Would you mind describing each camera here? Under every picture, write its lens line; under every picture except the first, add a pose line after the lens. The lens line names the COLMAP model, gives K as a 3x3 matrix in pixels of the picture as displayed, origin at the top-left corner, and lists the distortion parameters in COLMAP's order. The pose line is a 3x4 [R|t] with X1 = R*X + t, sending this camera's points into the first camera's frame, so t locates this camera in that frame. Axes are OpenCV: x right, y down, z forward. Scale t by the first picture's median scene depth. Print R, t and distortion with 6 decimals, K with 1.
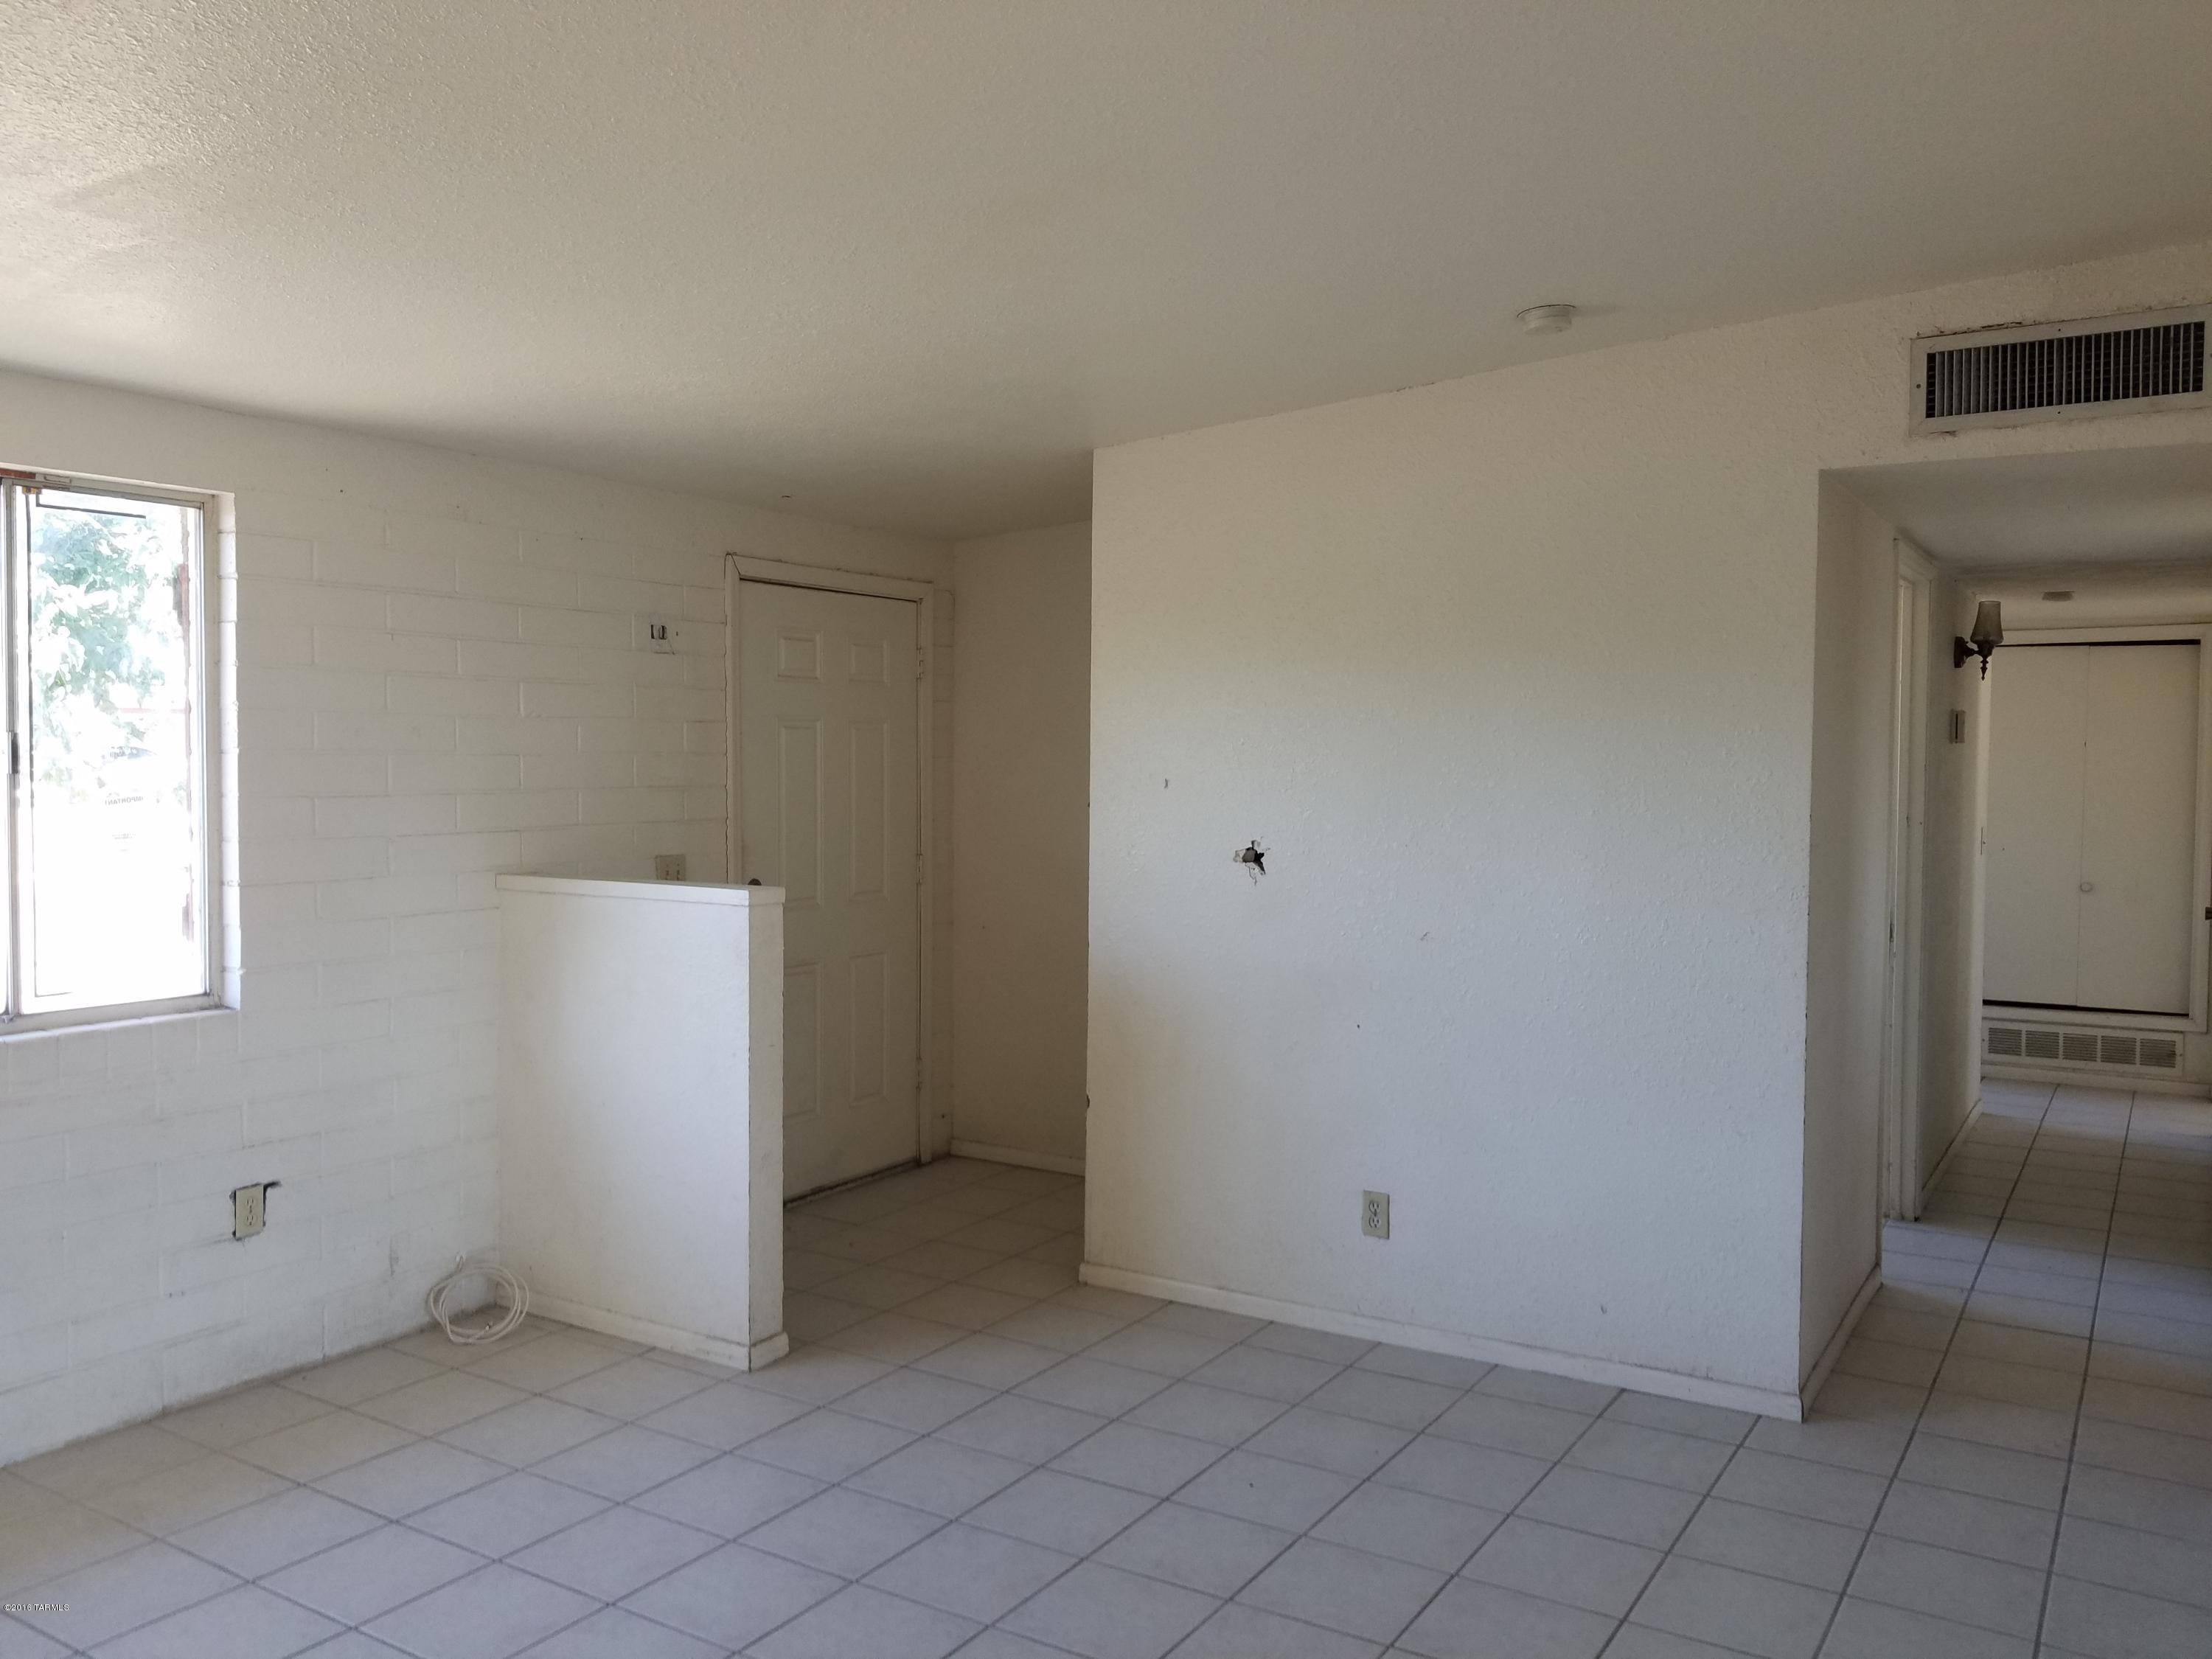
lens RADIAL K [[1744.4, 0, 1106.0], [0, 1744.4, 829.5], [0, 0, 1]] dist [0.021347, -0.013987]
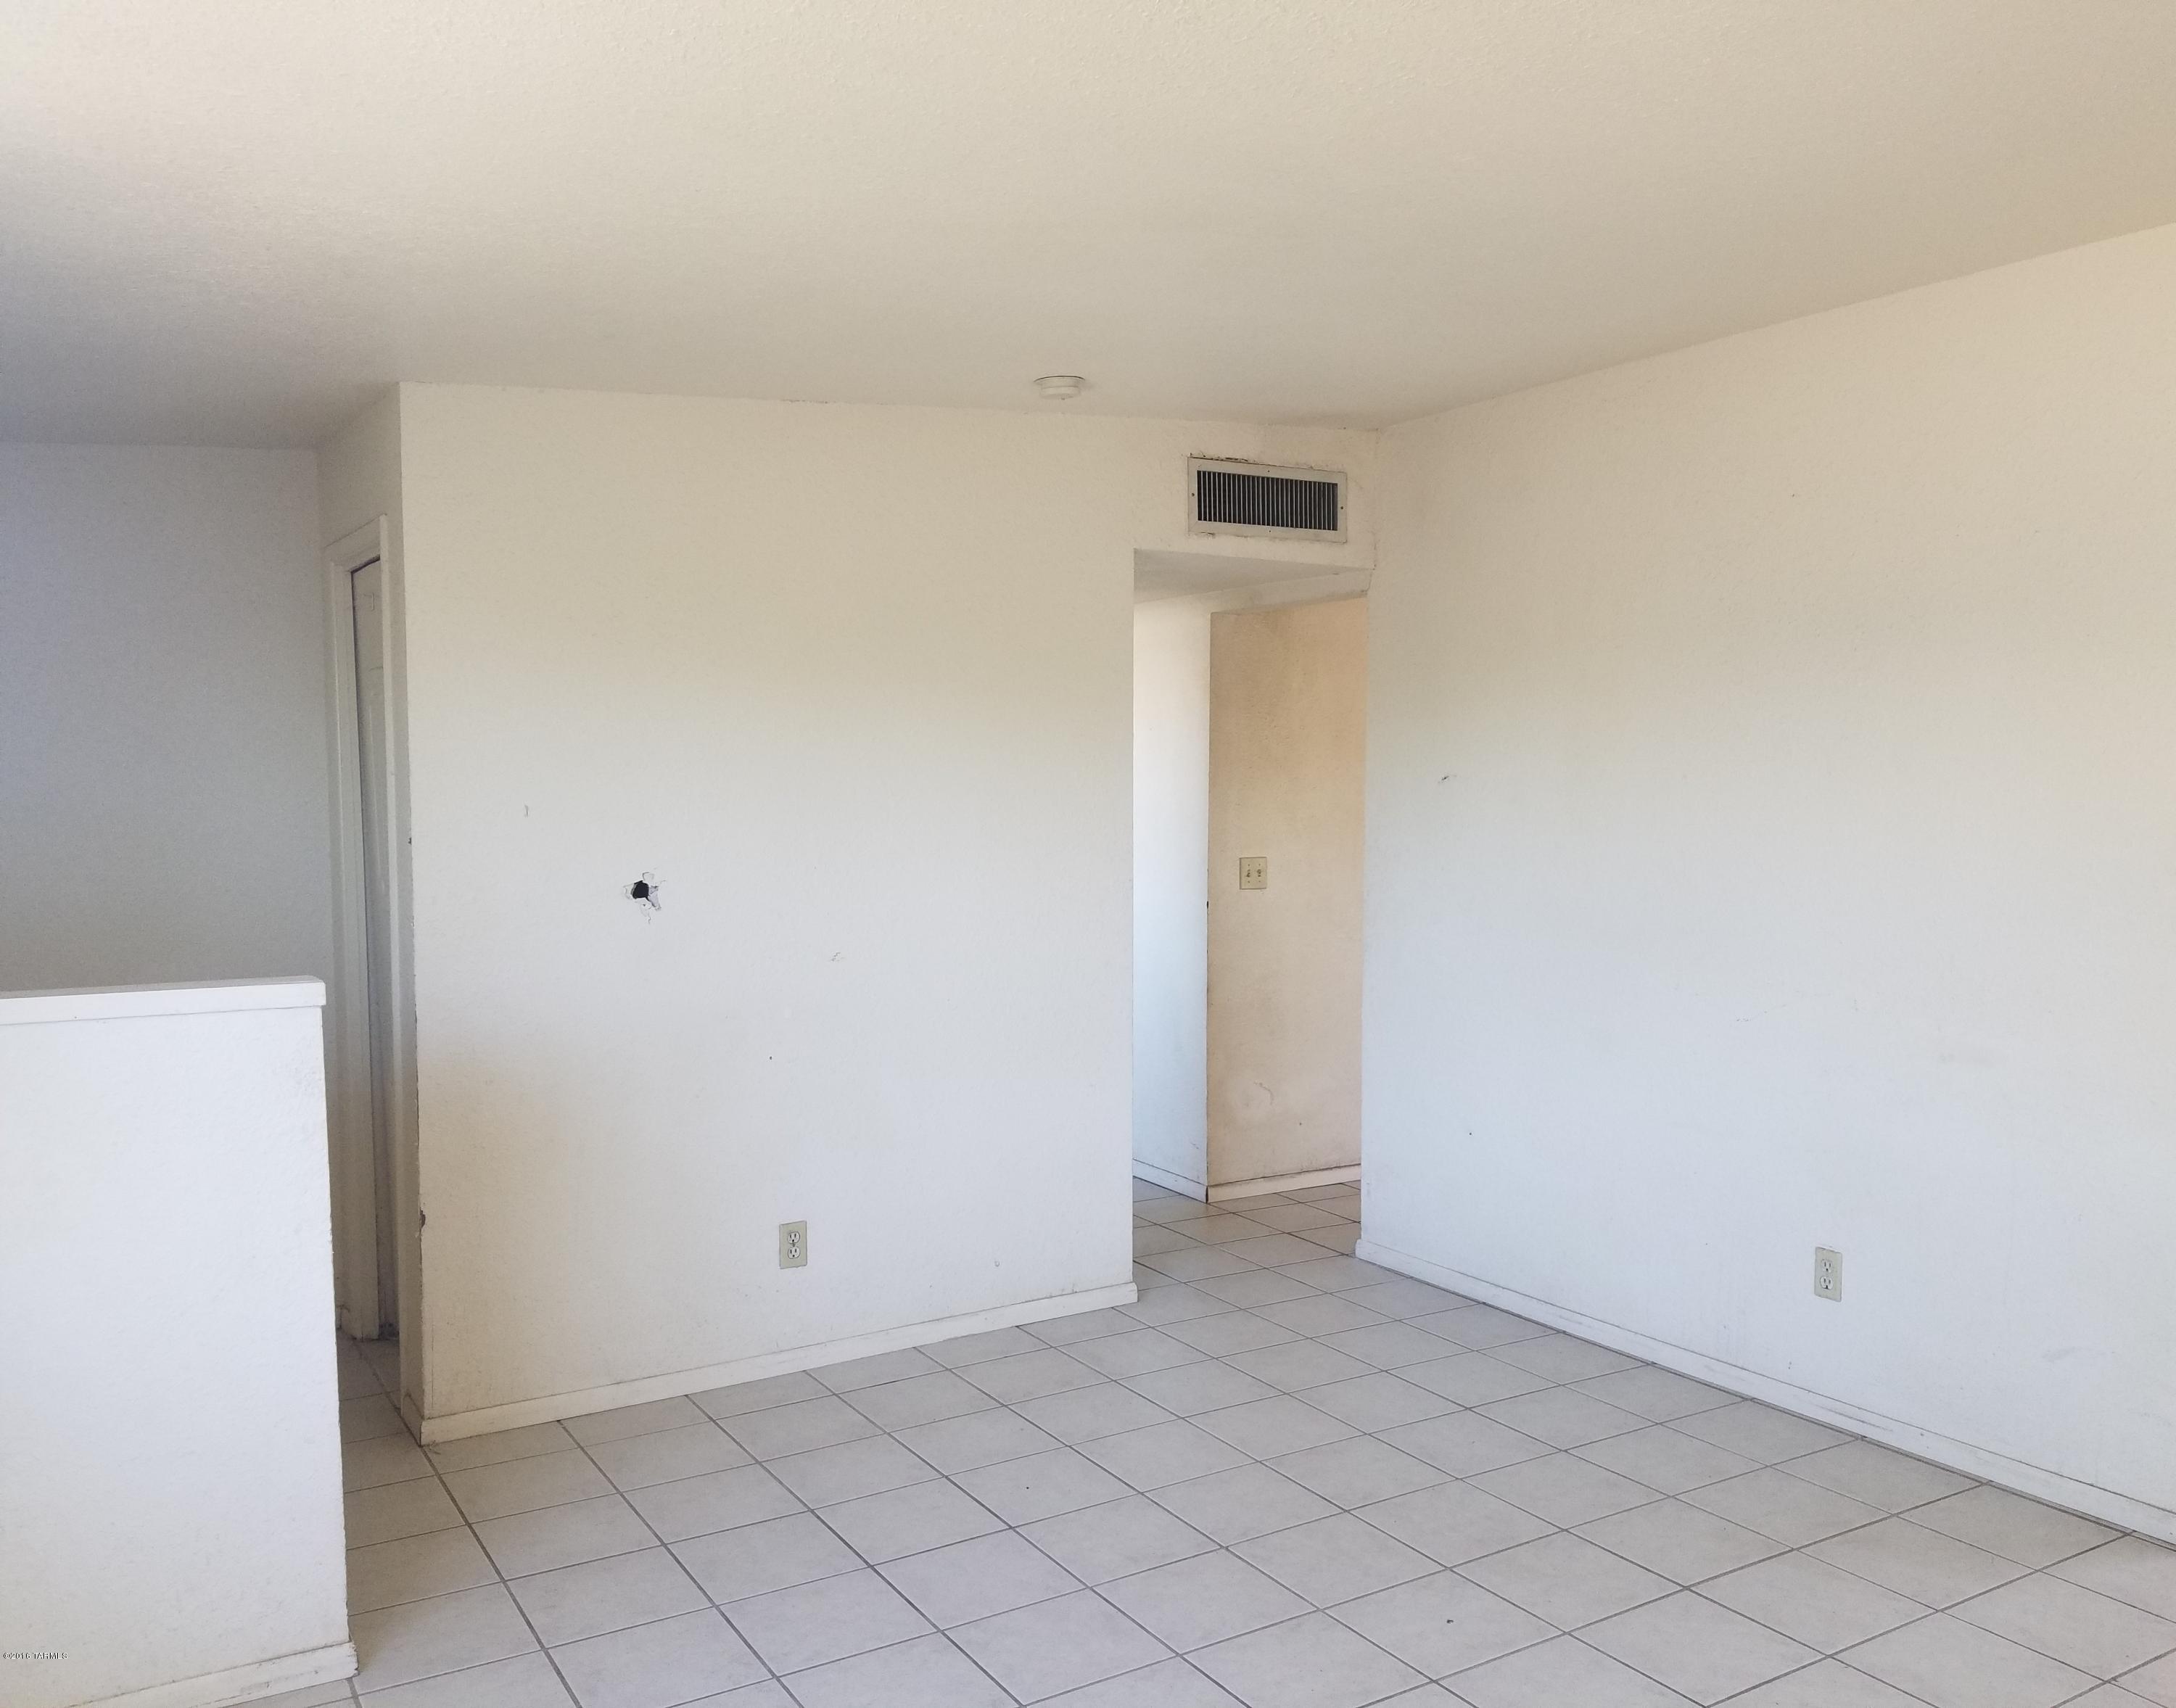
lens RADIAL K [[1762.0, 0, 1088.7], [0, 1762.0, 915.0], [0, 0, 1]] dist [0.066550, 0.000228]
pose [[0.444966, -0.078484, 0.892102, -0.780451], [0.048892, 0.996796, 0.063308, -0.025572], [-0.894212, 0.015447, 0.447378, 0.476778]]
